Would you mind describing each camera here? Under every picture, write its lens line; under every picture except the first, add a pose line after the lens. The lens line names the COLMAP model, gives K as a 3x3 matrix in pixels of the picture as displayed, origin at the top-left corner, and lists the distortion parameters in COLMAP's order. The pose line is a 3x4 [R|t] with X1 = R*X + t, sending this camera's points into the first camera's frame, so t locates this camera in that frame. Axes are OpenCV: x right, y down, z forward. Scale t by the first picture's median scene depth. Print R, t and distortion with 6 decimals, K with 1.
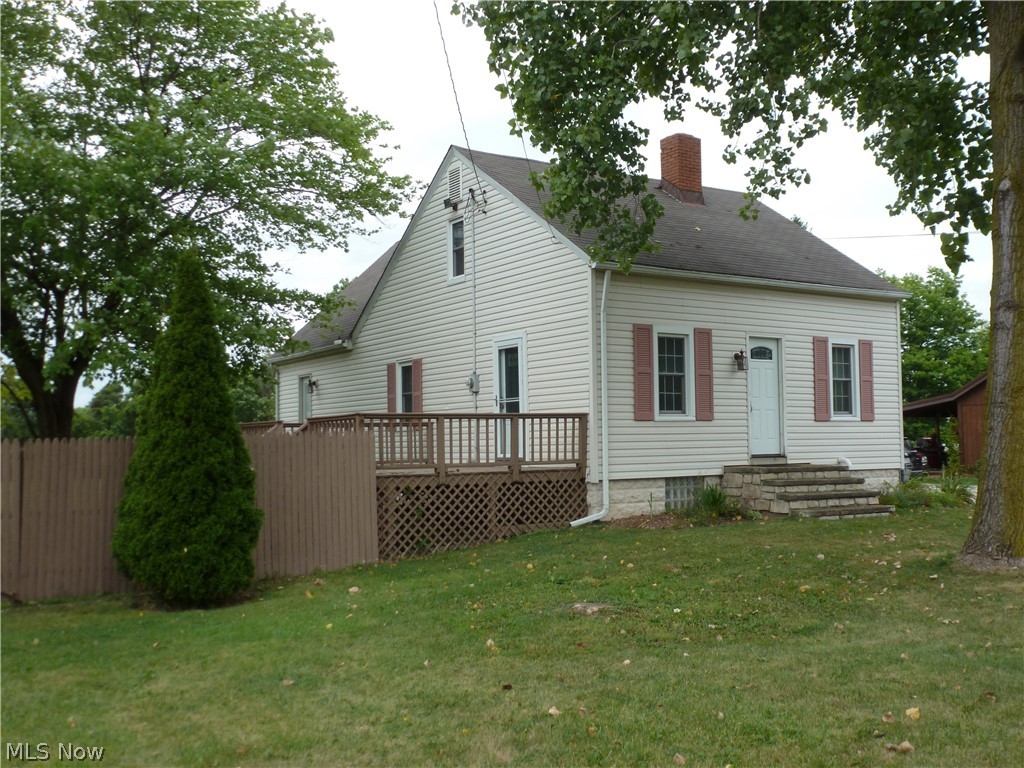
lens RADIAL K [[1000.2, 0, 511.2], [0, 1000.2, 379.9], [0, 0, 1]] dist [-0.015841, 0.000000]
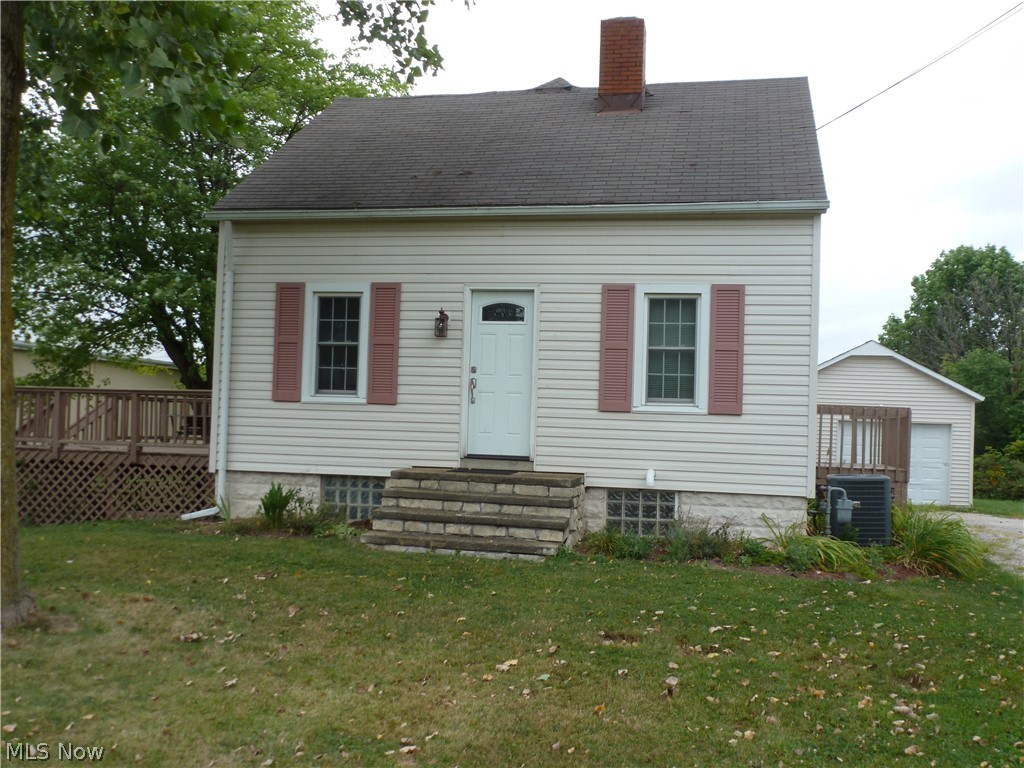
lens RADIAL K [[1000.2, 0, 511.5], [0, 1000.2, 391.4], [0, 0, 1]] dist [-0.015841, 0.000000]
pose [[0.702104, 0.009868, -0.712006, 0.803156], [-0.000672, 0.999913, 0.013196, 0.020852], [0.712075, -0.008787, 0.702049, 0.538913]]
